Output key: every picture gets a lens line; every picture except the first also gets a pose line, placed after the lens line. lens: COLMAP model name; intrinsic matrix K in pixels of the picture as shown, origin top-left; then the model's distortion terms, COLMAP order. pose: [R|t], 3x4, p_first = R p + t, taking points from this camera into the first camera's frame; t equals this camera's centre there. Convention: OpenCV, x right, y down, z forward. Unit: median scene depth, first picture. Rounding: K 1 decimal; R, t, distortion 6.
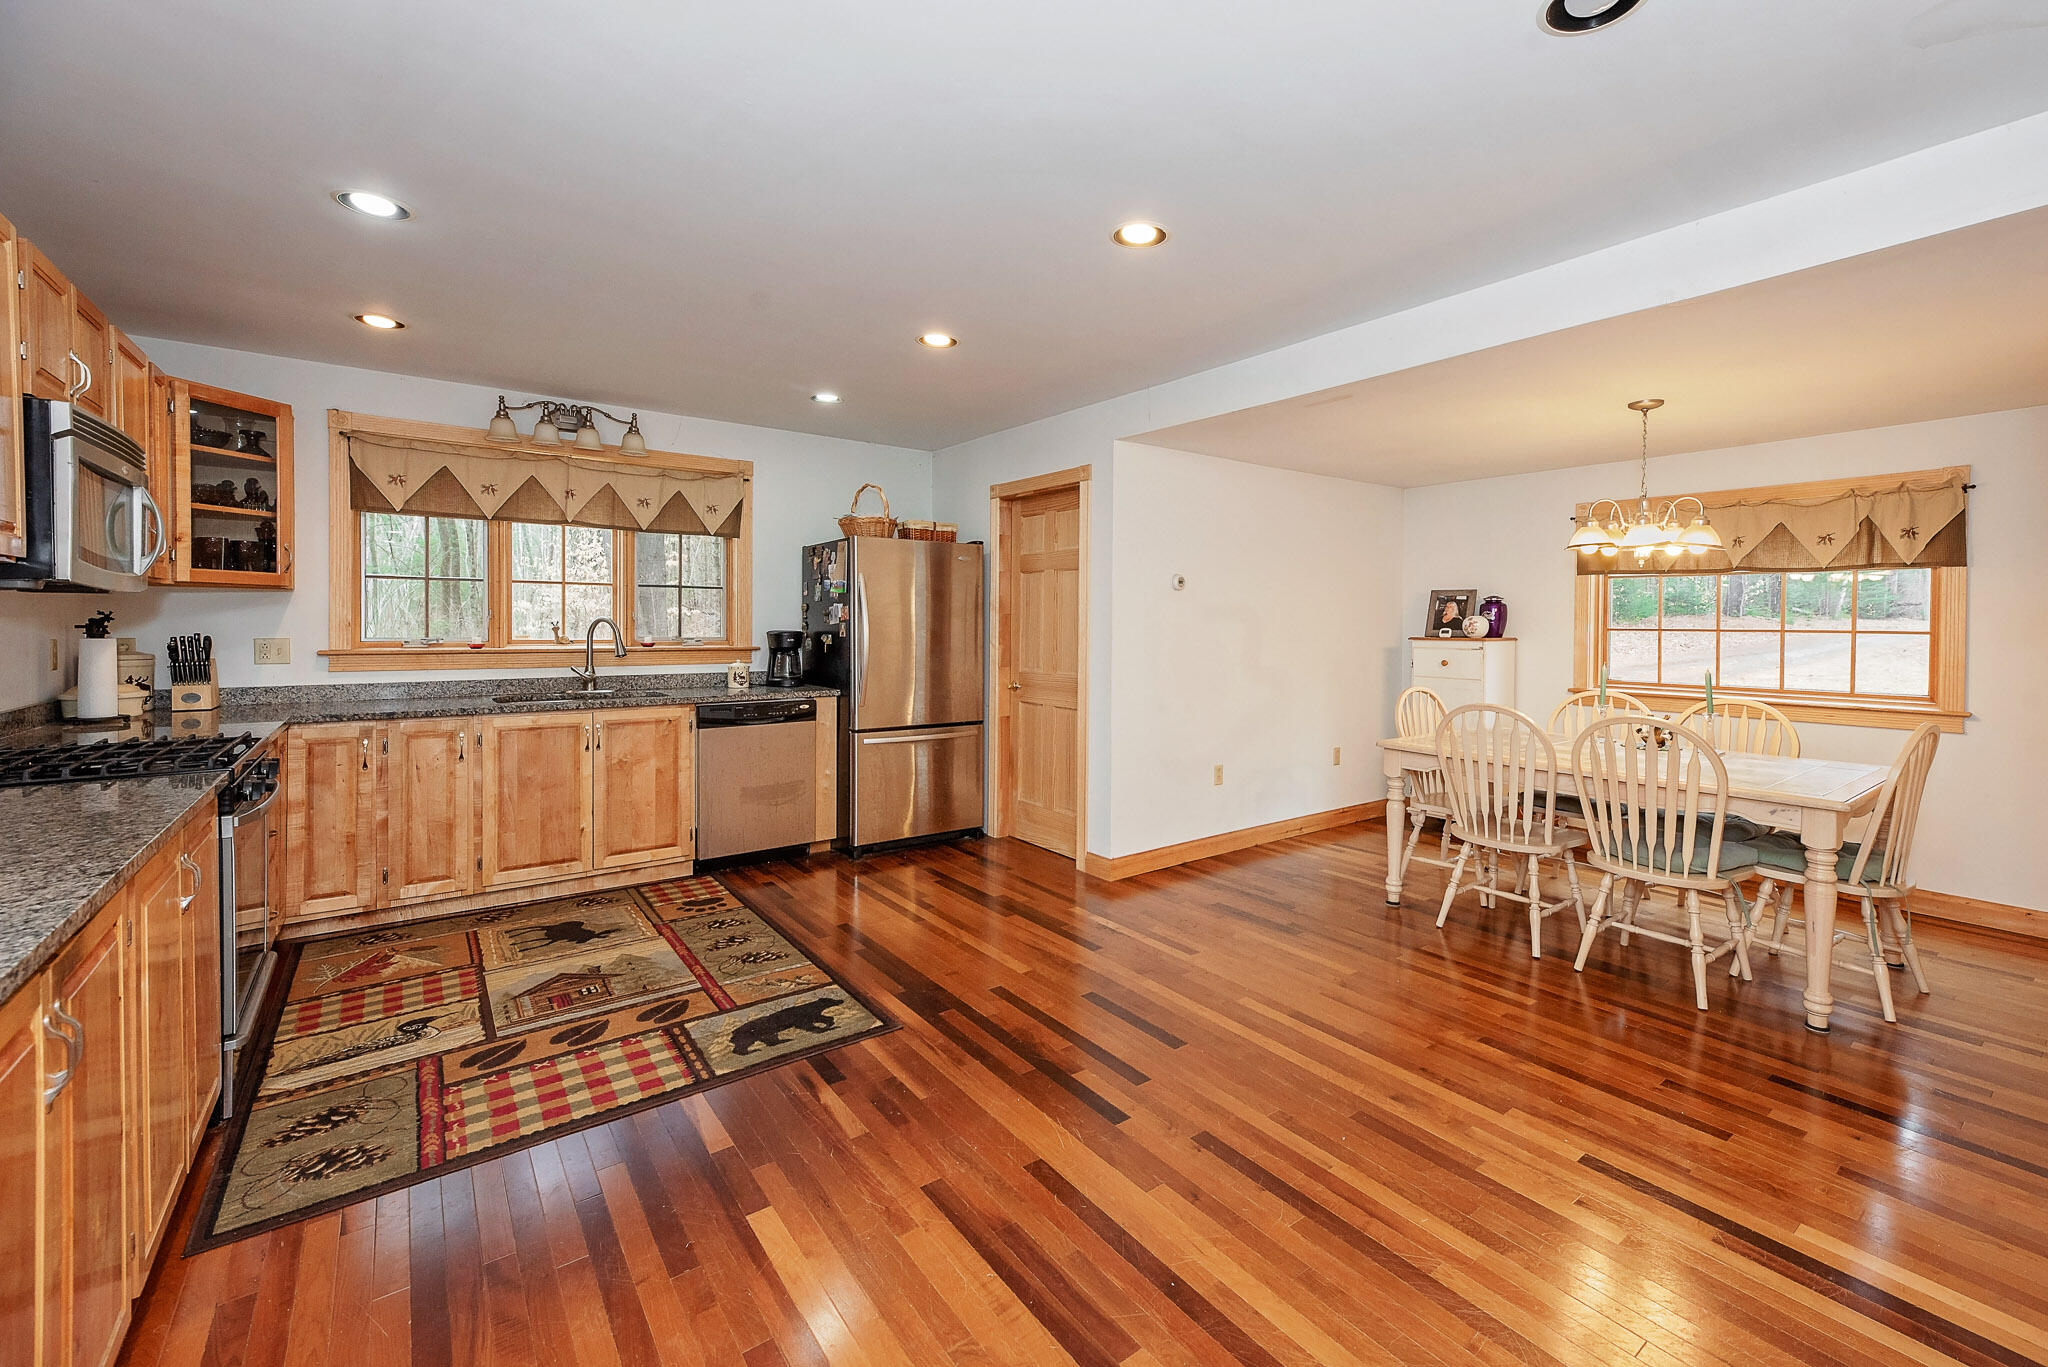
lens RADIAL K [[824.0, 0, 1041.5], [0, 824.0, 642.1], [0, 0, 1]] dist [0.003961, 0.000895]
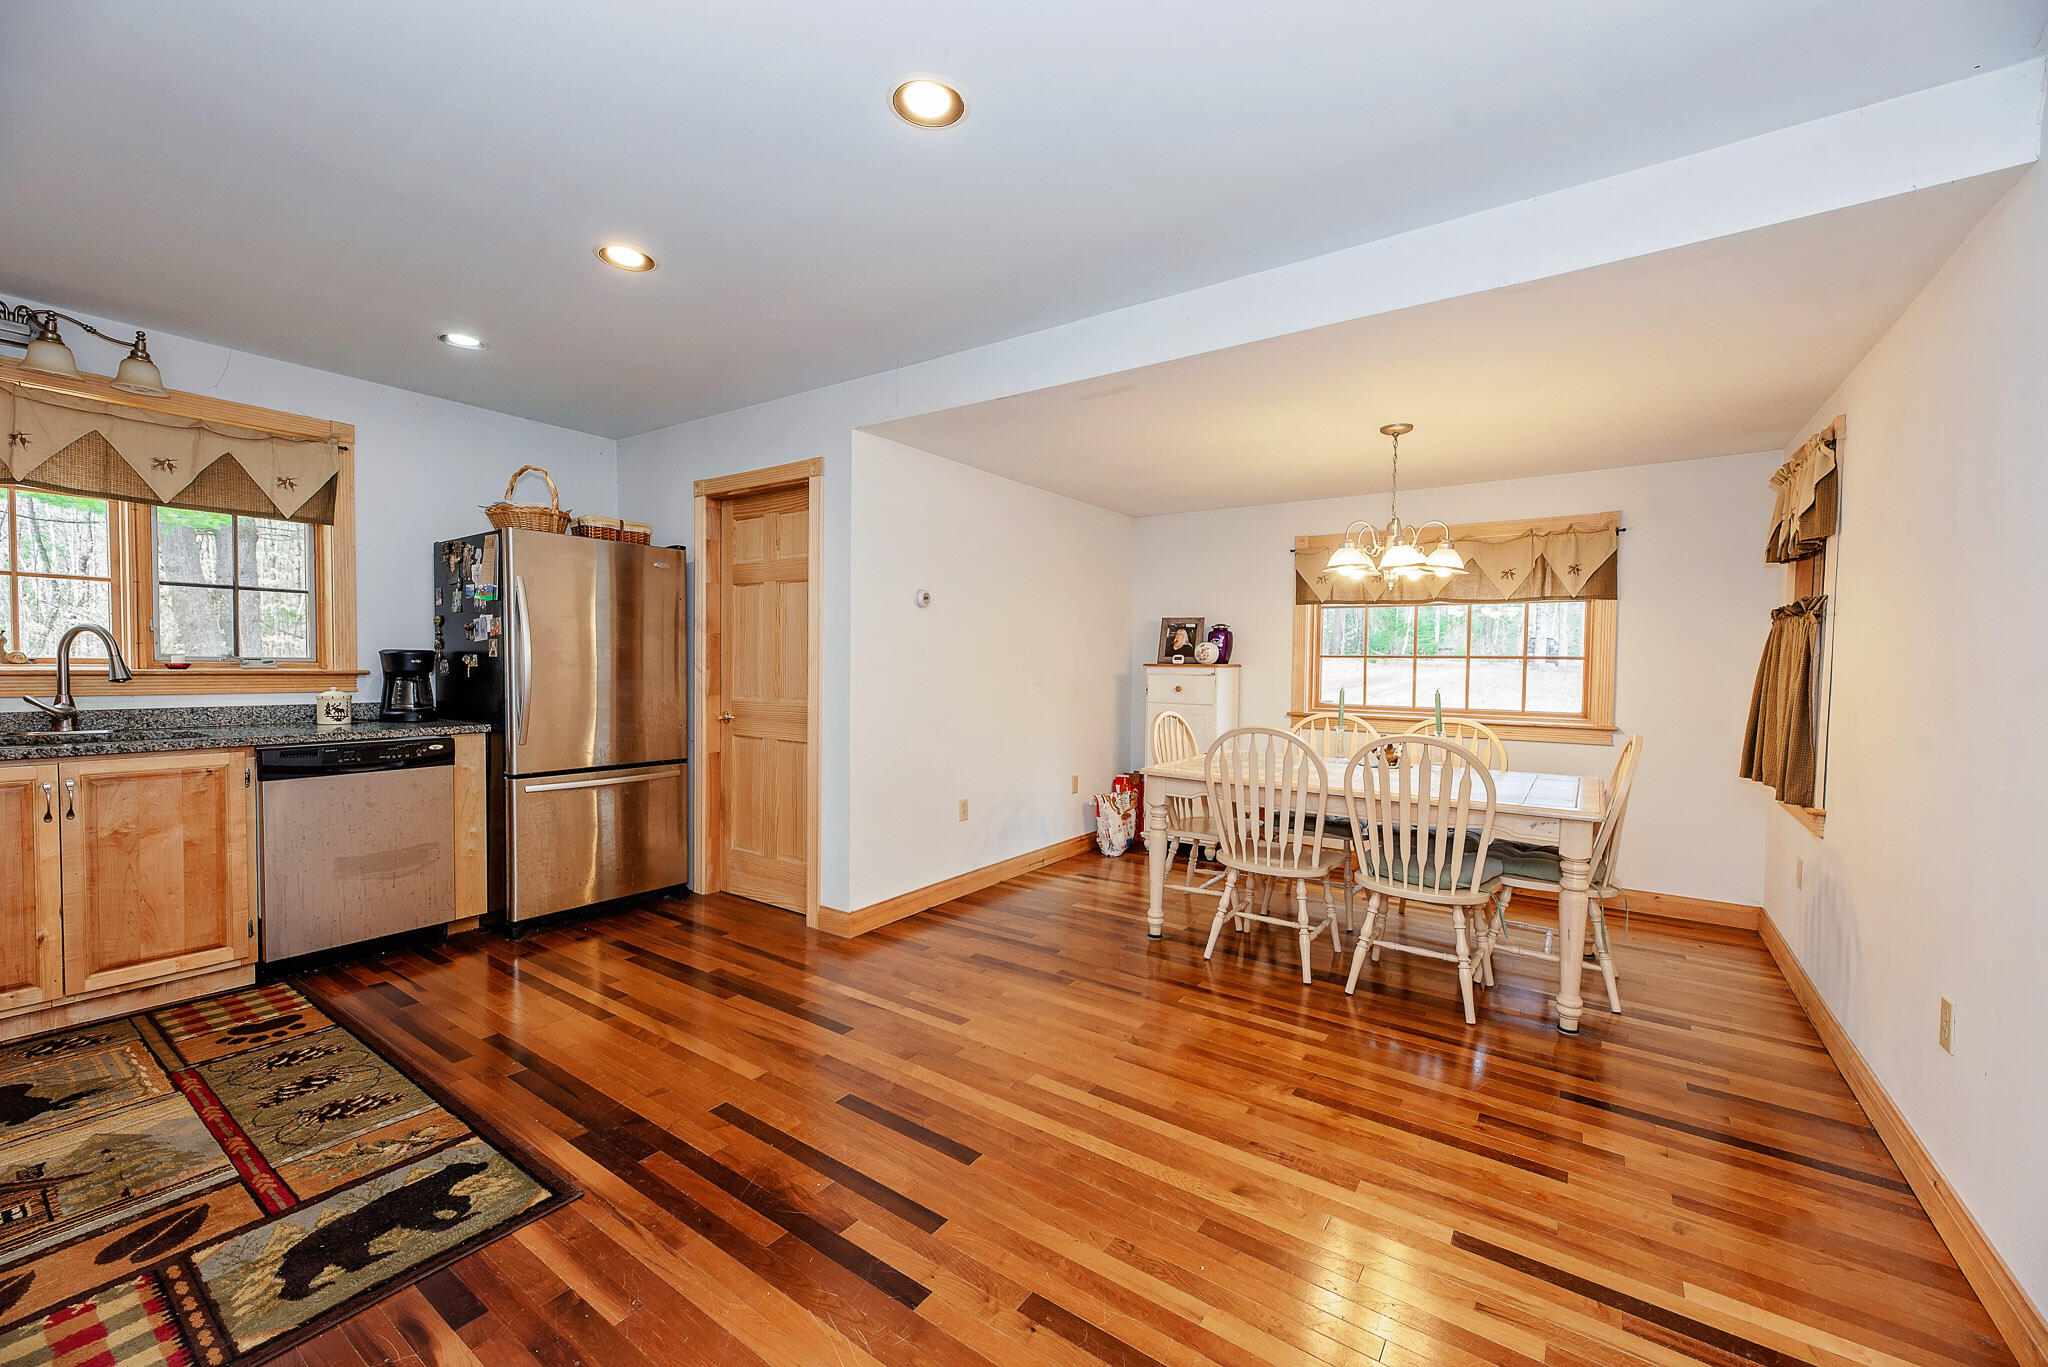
lens RADIAL K [[824.0, 0, 1024.4], [0, 824.0, 695.9], [0, 0, 1]] dist [0.003961, 0.000895]
pose [[0.946819, -0.004171, 0.321740, -0.023437], [-0.004160, 0.999674, 0.025202, 0.013105], [-0.321740, -0.025201, 0.946493, 0.141531]]
